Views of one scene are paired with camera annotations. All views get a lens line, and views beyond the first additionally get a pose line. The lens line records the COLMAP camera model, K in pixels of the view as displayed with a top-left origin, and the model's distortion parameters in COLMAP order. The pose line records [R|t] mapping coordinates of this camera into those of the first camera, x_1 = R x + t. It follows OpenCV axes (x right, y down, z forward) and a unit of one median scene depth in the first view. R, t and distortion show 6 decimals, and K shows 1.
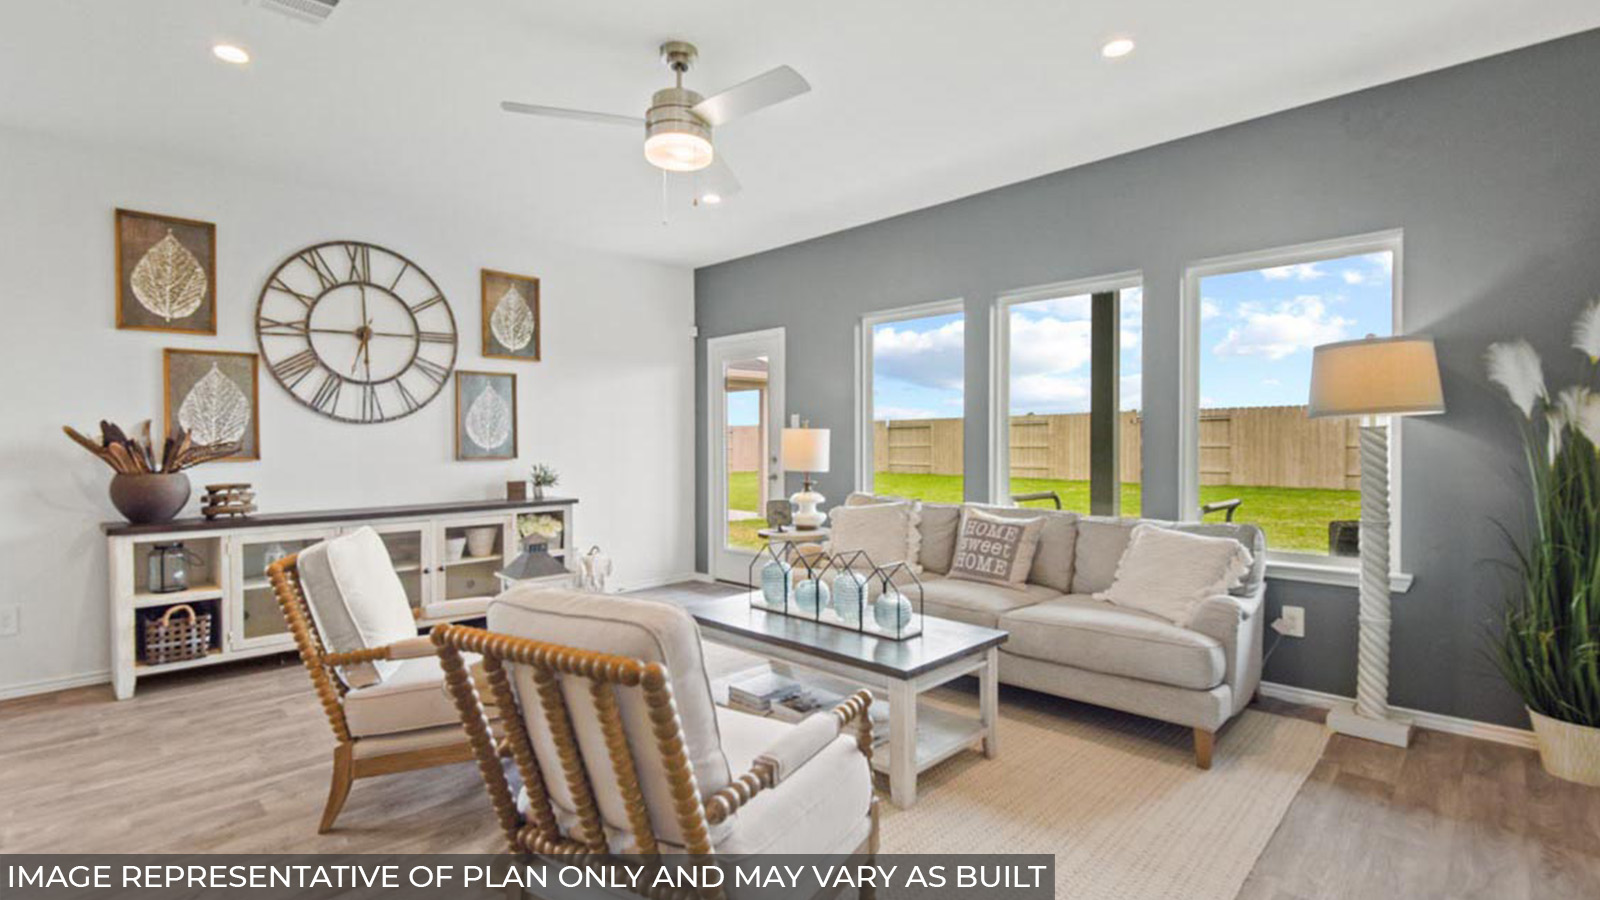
lens RADIAL K [[736.3, 0, 800.9], [0, 736.3, 450.7], [0, 0, 1]] dist [0.001045, -0.000094]
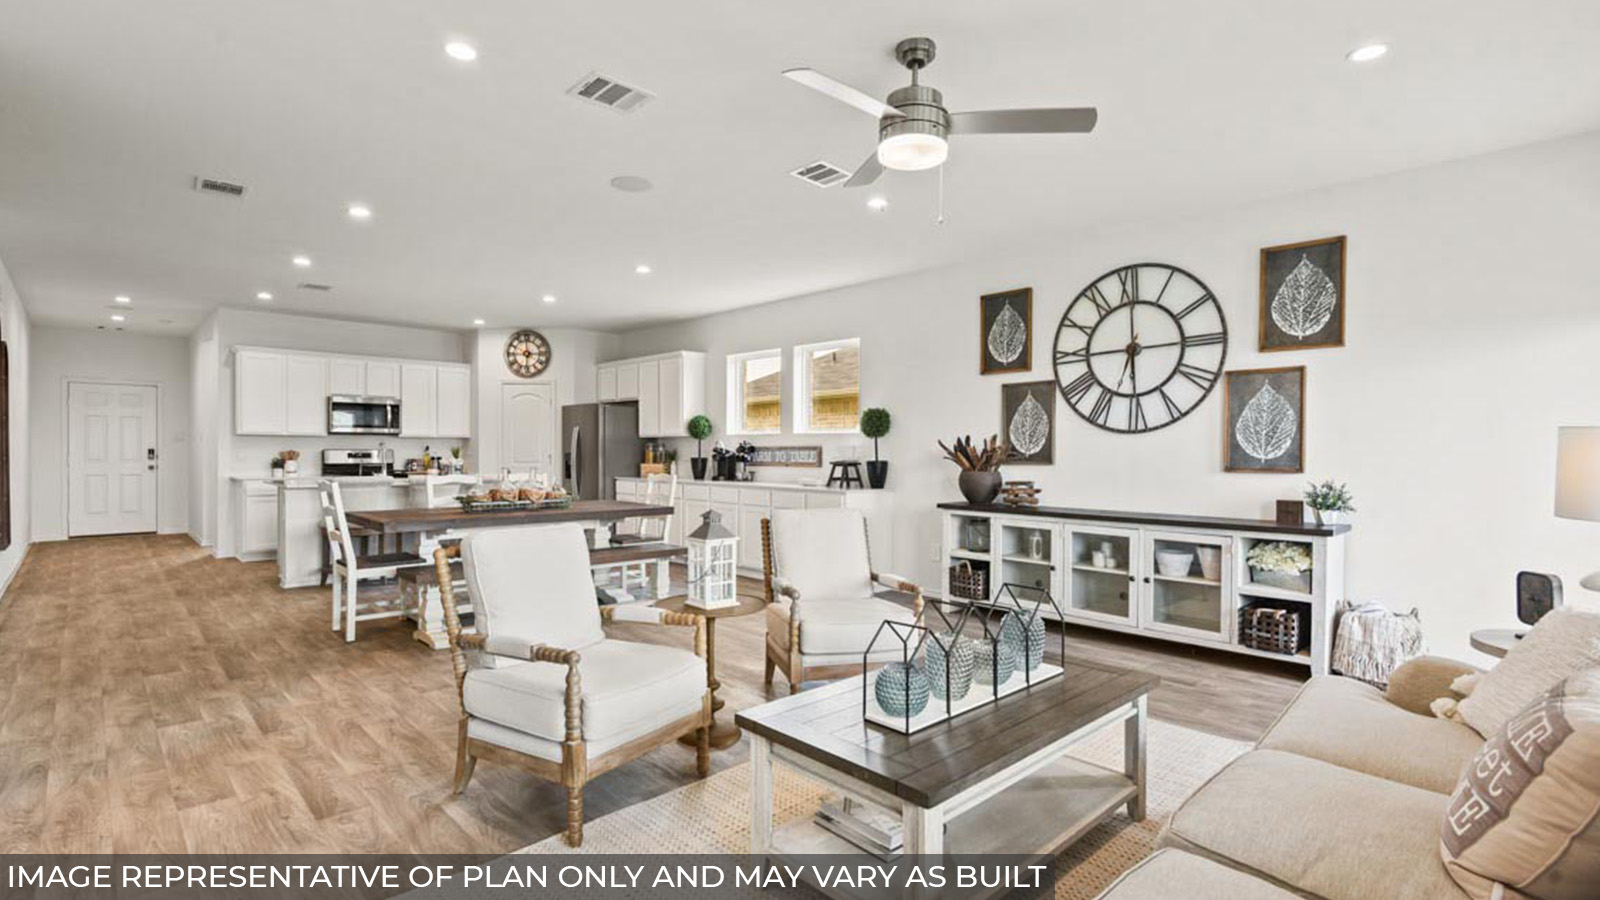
lens RADIAL K [[736.3, 0, 793.6], [0, 736.3, 450.6], [0, 0, 1]] dist [0.001045, -0.000094]
pose [[-0.043001, 0.005768, -0.999058, 0.505312], [-0.015525, 0.999859, 0.006441, -0.011058], [0.998954, 0.015787, -0.042905, 0.560349]]
